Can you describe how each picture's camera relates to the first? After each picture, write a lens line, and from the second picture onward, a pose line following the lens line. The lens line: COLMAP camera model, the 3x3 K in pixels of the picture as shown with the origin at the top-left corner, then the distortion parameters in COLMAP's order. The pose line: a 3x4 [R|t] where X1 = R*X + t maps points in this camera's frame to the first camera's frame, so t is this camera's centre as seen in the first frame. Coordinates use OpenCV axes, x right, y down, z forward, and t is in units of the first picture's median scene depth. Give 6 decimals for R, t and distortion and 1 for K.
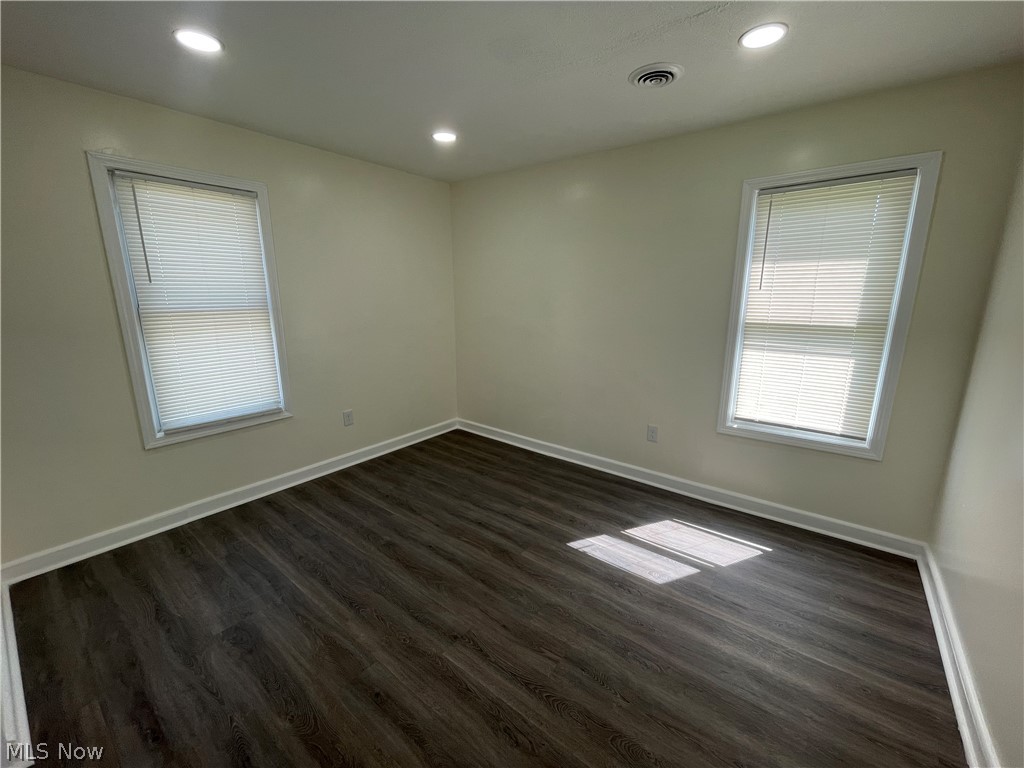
lens RADIAL K [[416.8, 0, 509.5], [0, 416.8, 381.5], [0, 0, 1]] dist [-0.005030, 0.000713]
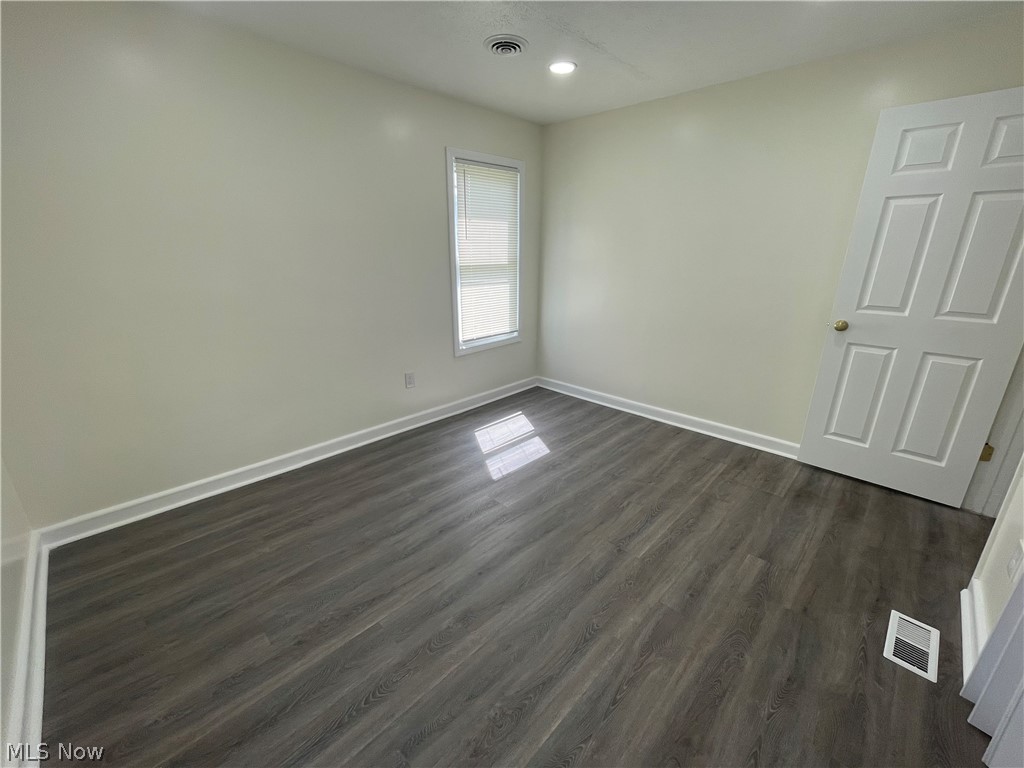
lens RADIAL K [[416.8, 0, 510.4], [0, 416.8, 383.3], [0, 0, 1]] dist [-0.005030, 0.000713]
pose [[0.107029, -0.307258, 0.945588, -0.828116], [0.210821, 0.936439, 0.280422, -0.144058], [-0.971648, 0.169336, 0.165003, 0.776017]]
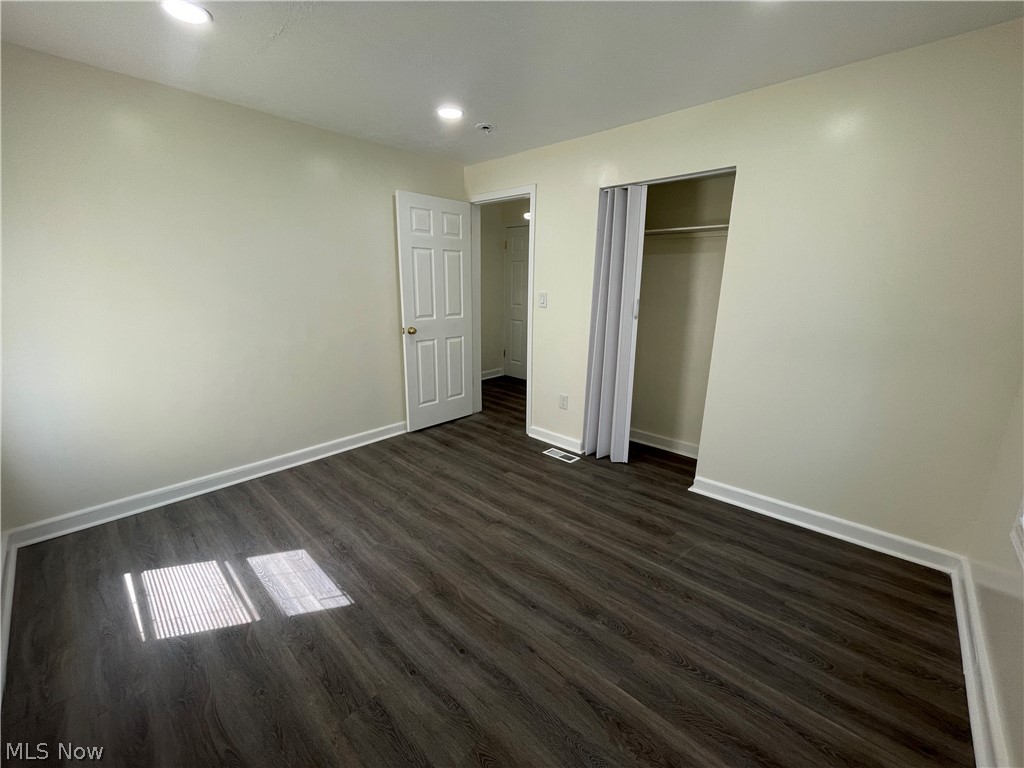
lens RADIAL K [[416.8, 0, 509.2], [0, 416.8, 385.3], [0, 0, 1]] dist [-0.005030, 0.000713]
pose [[-0.996423, -0.031104, 0.078573, -0.197098], [0.007071, 0.895850, 0.444301, -0.309070], [-0.084209, 0.443268, -0.892425, 1.538890]]
